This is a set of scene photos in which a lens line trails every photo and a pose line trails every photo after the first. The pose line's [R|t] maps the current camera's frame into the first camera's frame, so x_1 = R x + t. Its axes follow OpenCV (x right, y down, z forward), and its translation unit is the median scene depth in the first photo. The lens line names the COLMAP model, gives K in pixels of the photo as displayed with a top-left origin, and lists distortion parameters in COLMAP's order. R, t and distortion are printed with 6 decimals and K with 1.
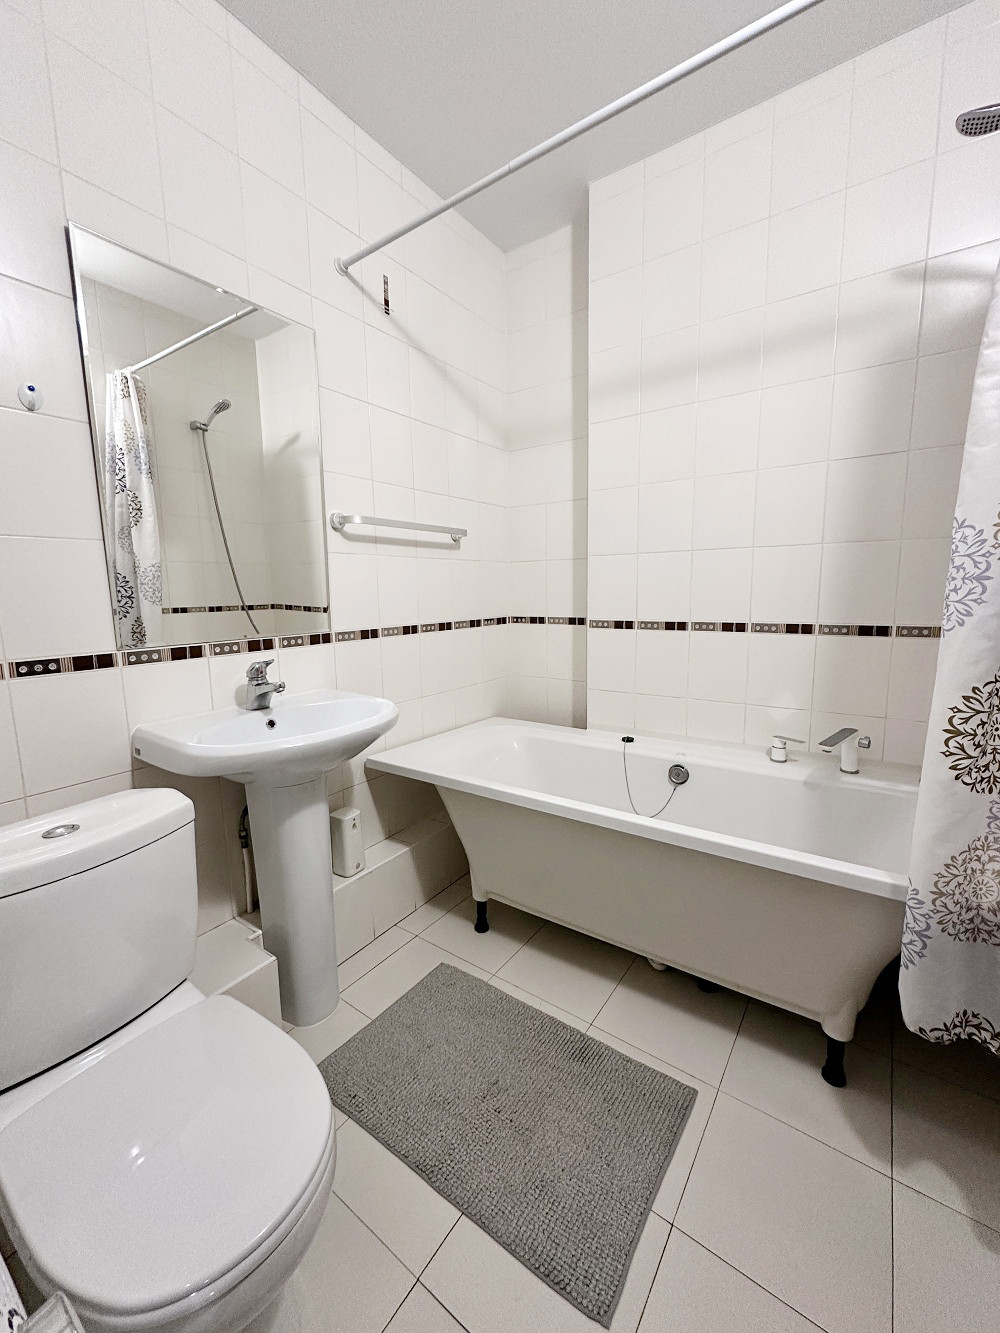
lens RADIAL K [[530.3, 0, 500.0], [0, 530.3, 666.5], [0, 0, 1]] dist [-0.002271, 0.000483]
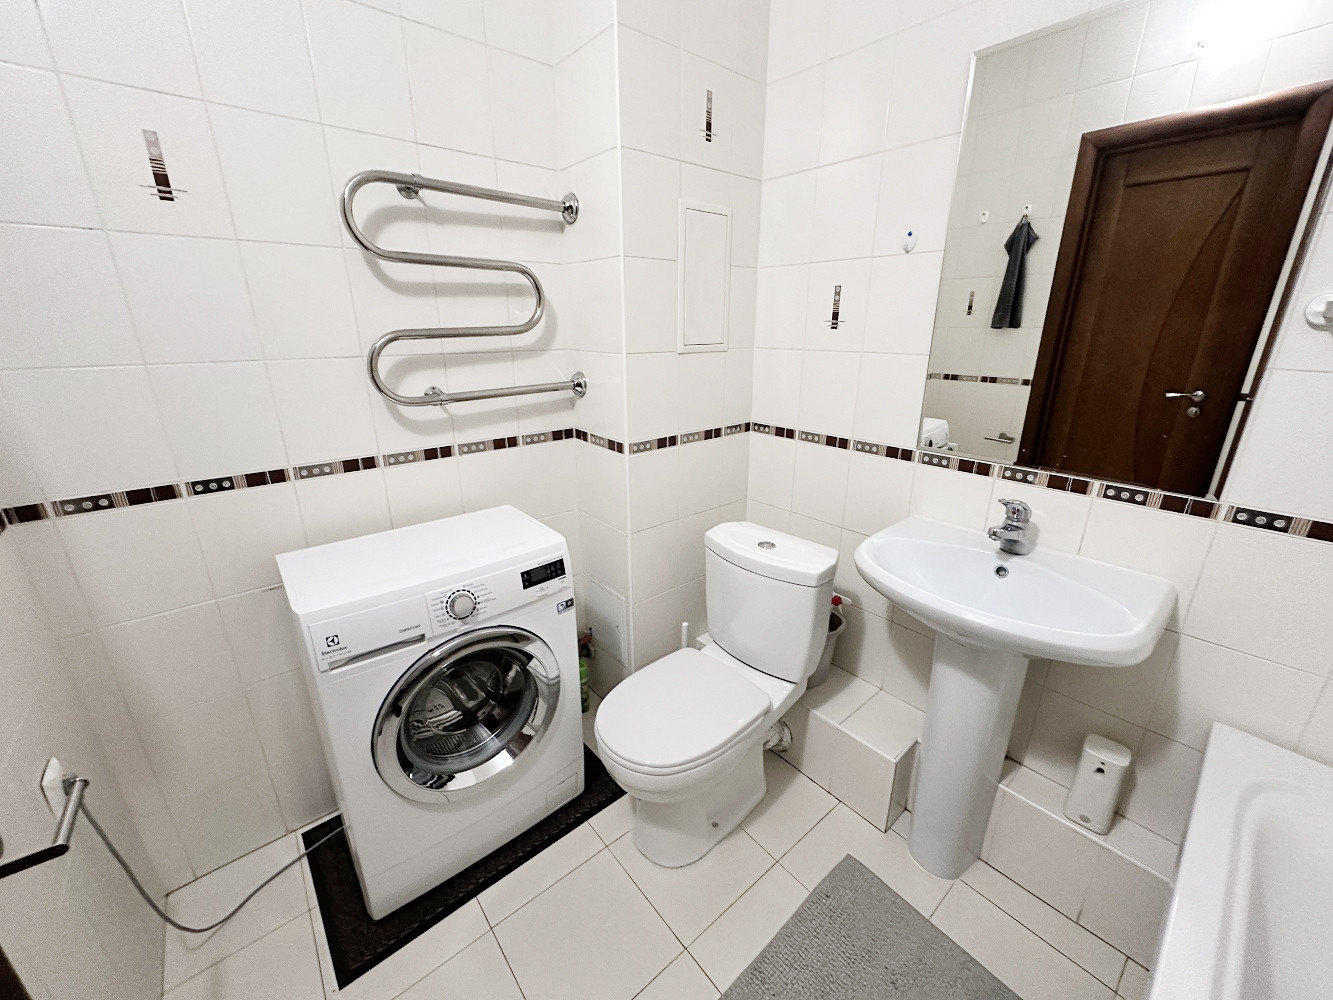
lens RADIAL K [[530.3, 0, 667.3], [0, 530.3, 499.3], [0, 0, 1]] dist [-0.002271, 0.000483]
pose [[-0.246845, 0.319954, -0.914711, 0.345589], [-0.136183, 0.923100, 0.359639, -0.178846], [0.959438, 0.213343, -0.184290, 0.457803]]
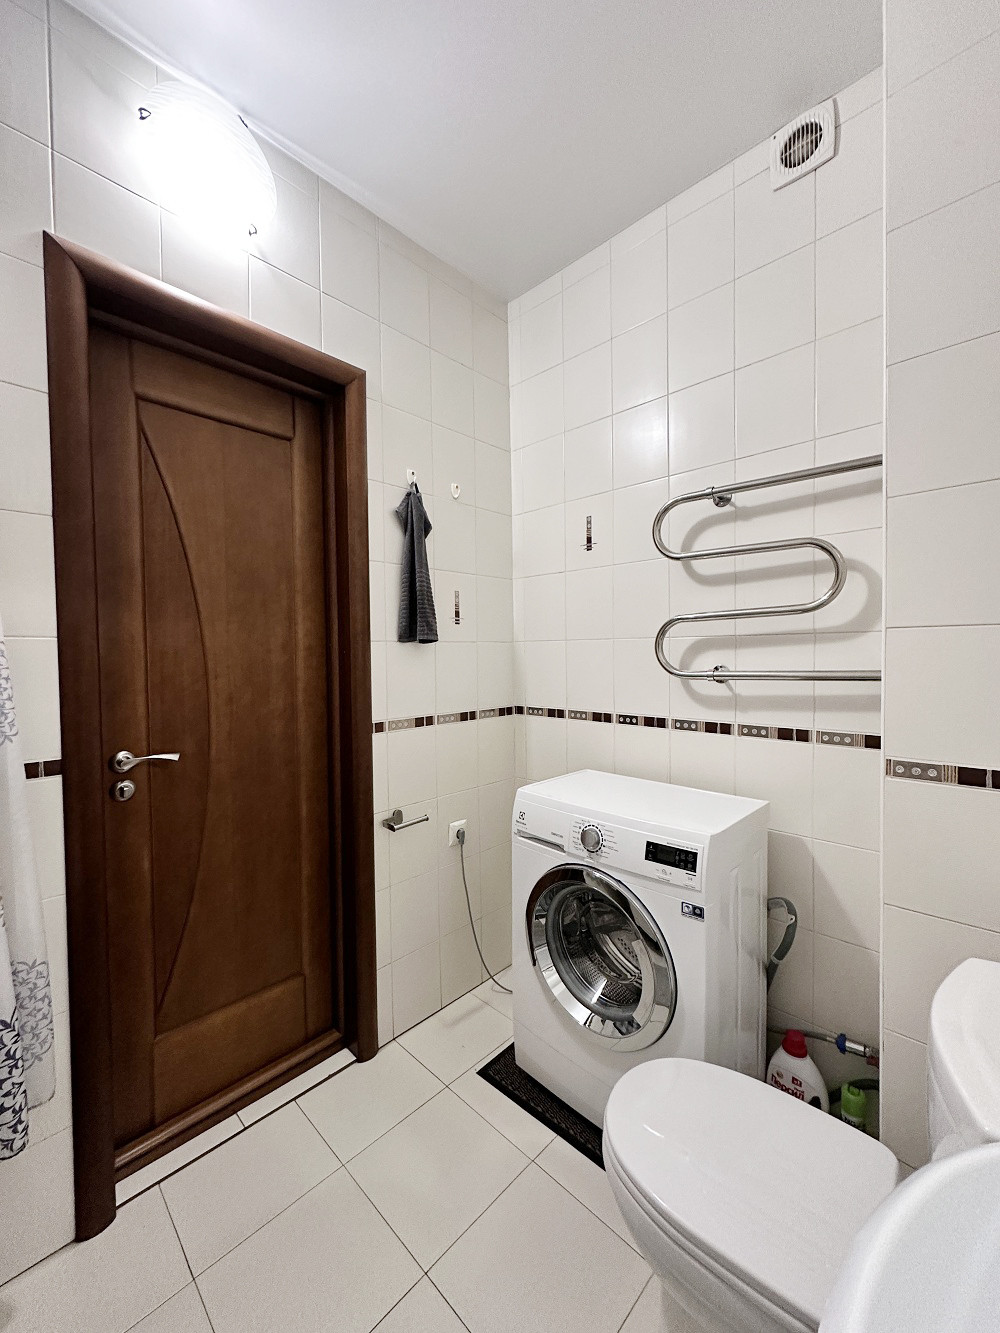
lens RADIAL K [[530.3, 0, 500.0], [0, 530.3, 666.5], [0, 0, 1]] dist [-0.002271, 0.000483]
pose [[-0.988845, 0.021775, 0.147345, -0.107546], [0.046645, 0.984767, 0.167505, -0.157942], [-0.141453, 0.172510, -0.974798, 0.799406]]
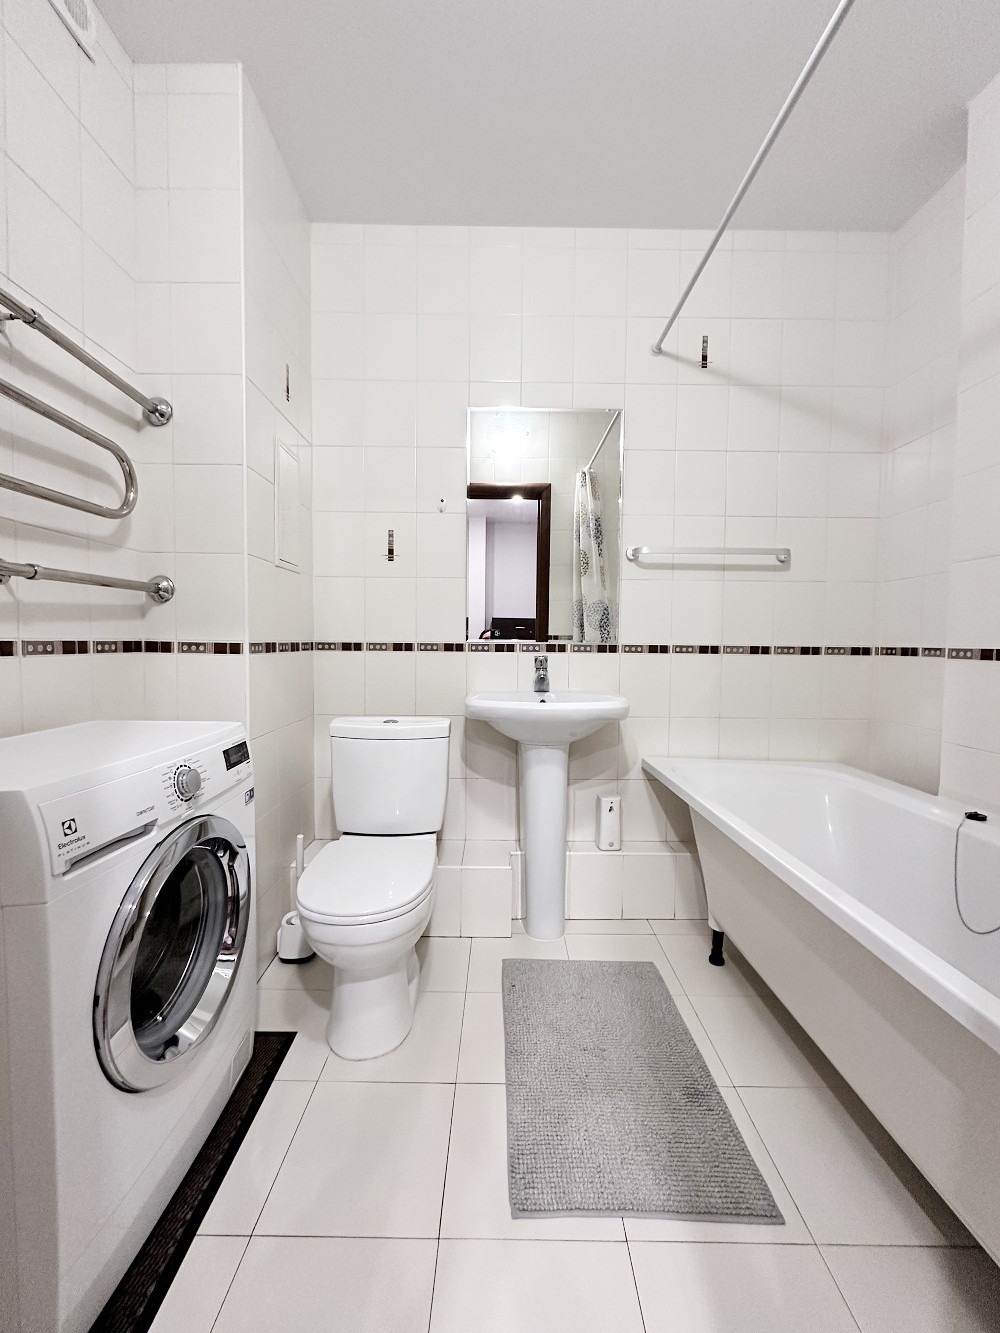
lens RADIAL K [[530.3, 0, 500.0], [0, 530.3, 666.5], [0, 0, 1]] dist [-0.002271, 0.000483]
pose [[0.580530, 0.058124, -0.812161, 0.462676], [-0.136376, 0.990300, -0.026609, 0.049640], [0.802737, 0.126206, 0.582826, 0.072881]]
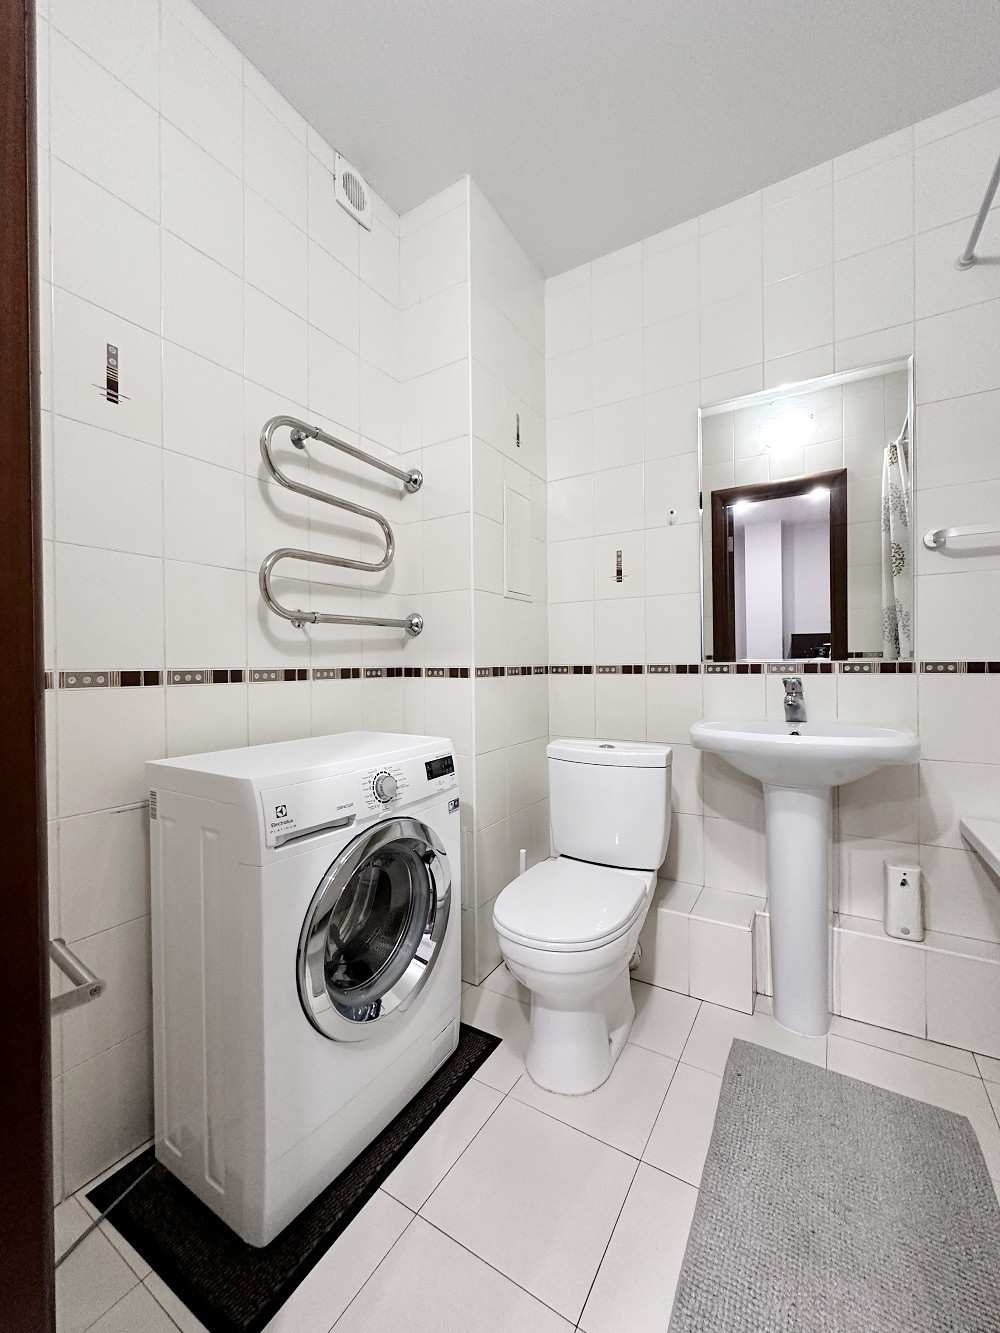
lens RADIAL K [[530.3, 0, 500.0], [0, 530.3, 666.5], [0, 0, 1]] dist [-0.002271, 0.000483]
pose [[0.068137, 0.017515, -0.997522, 0.487956], [-0.135968, 0.990680, 0.008108, 0.029454], [0.988367, 0.135079, 0.069883, 0.210390]]
